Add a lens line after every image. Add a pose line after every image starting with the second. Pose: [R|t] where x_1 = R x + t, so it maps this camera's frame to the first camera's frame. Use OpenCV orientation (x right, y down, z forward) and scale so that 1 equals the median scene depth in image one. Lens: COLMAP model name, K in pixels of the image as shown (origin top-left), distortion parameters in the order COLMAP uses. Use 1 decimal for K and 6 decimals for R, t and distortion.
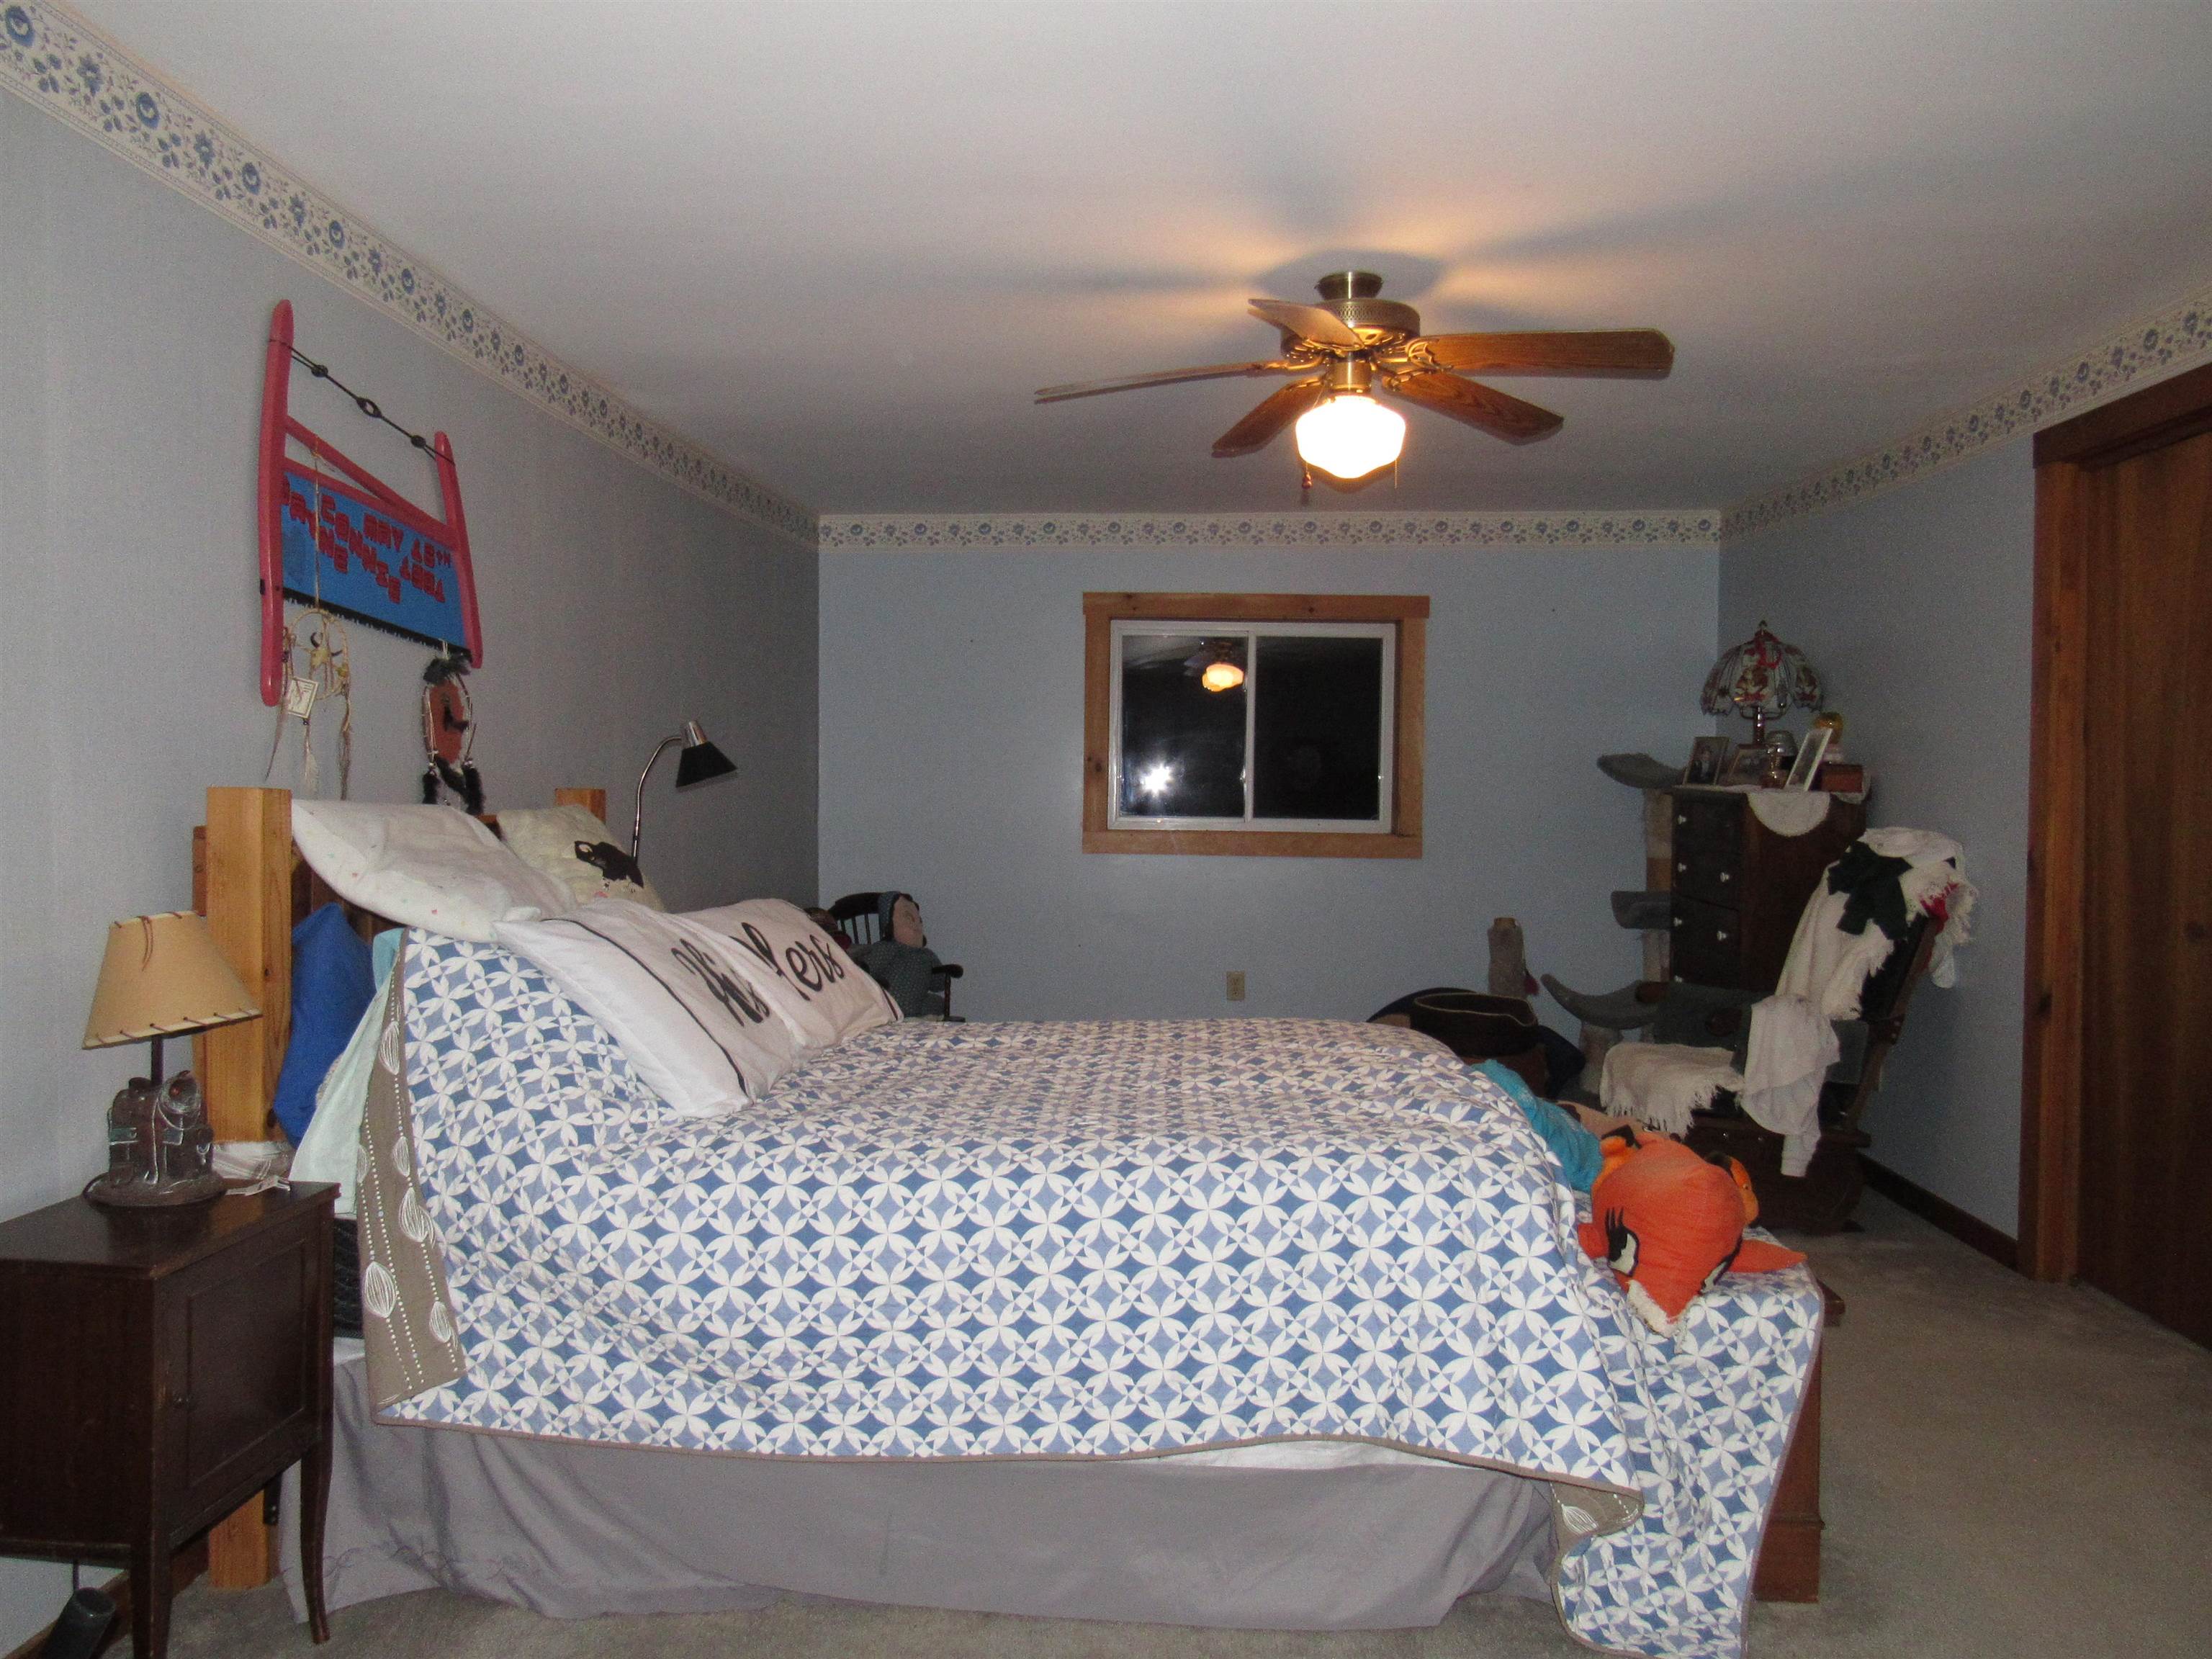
lens RADIAL K [[1575.5, 0, 1097.2], [0, 1575.5, 821.4], [0, 0, 1]] dist [-0.026306, 0.000628]
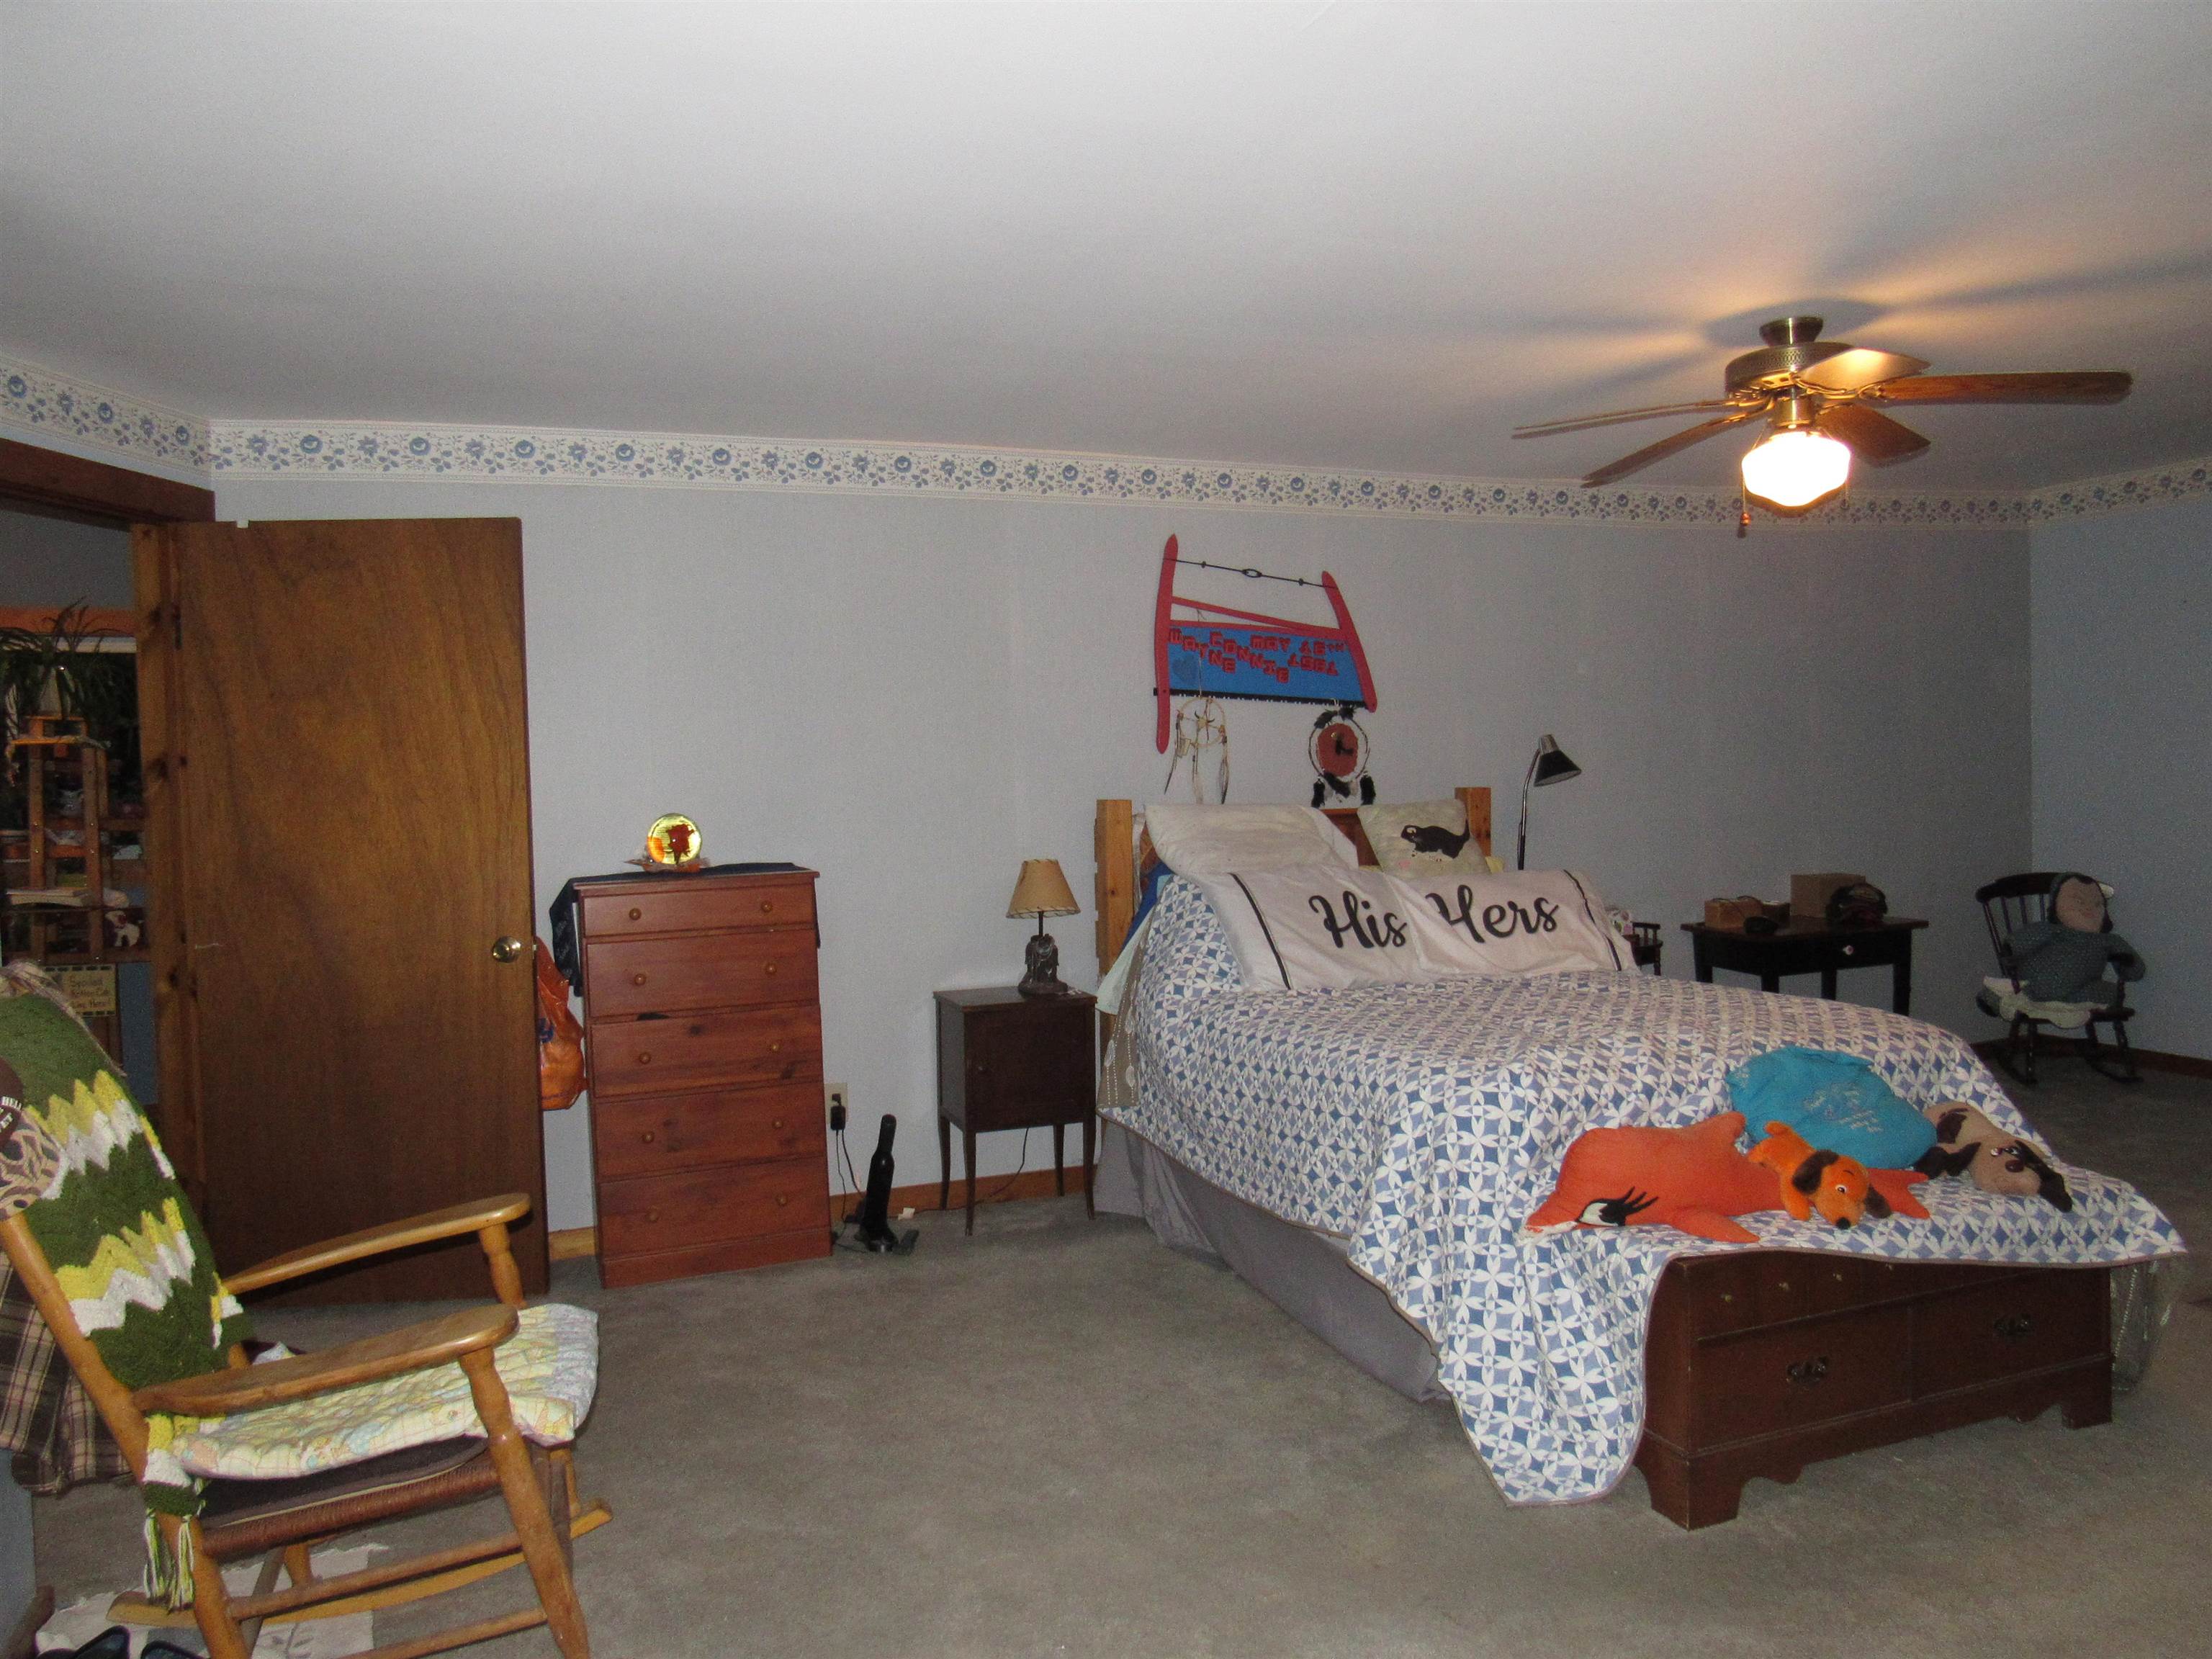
lens RADIAL K [[1575.5, 0, 1097.2], [0, 1575.5, 821.4], [0, 0, 1]] dist [-0.026306, 0.000628]
pose [[0.423448, 0.018911, -0.905723, 0.972297], [0.010666, 0.999609, 0.025858, -0.035703], [0.905858, -0.020610, 0.423080, 0.100291]]
